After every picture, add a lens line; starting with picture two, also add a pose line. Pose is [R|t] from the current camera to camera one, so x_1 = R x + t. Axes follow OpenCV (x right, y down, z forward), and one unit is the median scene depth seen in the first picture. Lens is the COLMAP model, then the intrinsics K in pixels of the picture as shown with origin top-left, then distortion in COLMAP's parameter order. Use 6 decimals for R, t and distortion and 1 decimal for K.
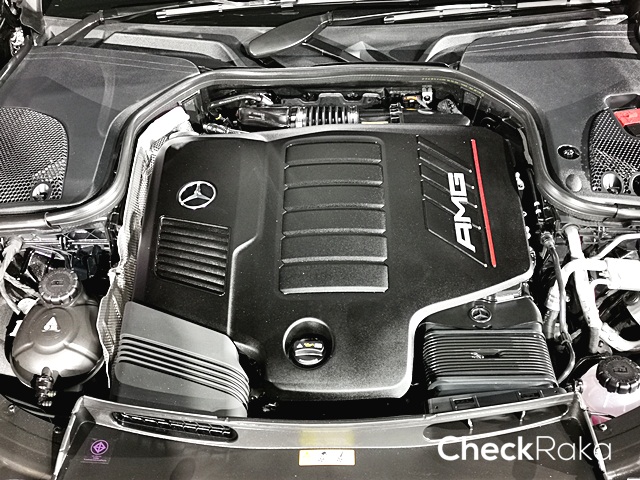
lens RADIAL K [[846.8, 0, 322.6], [0, 846.8, 240.1], [0, 0, 1]] dist [0.041806, 0.000000]
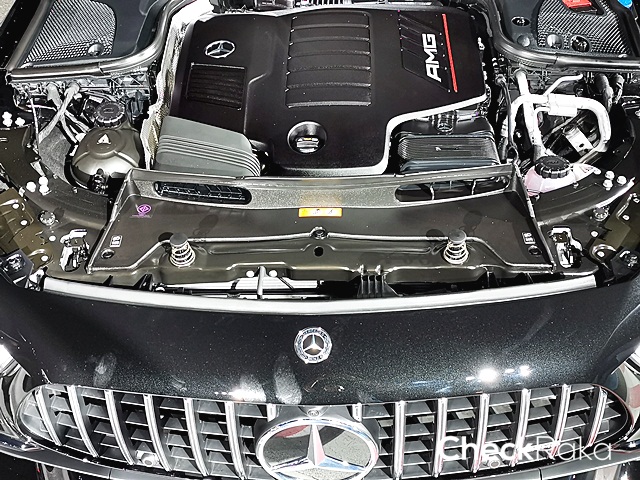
lens RADIAL K [[846.8, 0, 317.5], [0, 846.8, 239.7], [0, 0, 1]] dist [0.041806, 0.000000]
pose [[0.999824, 0.009071, -0.016409, 0.018245], [-0.010067, 0.998044, -0.061698, 0.306037], [0.015817, 0.061853, 0.997960, -0.228822]]
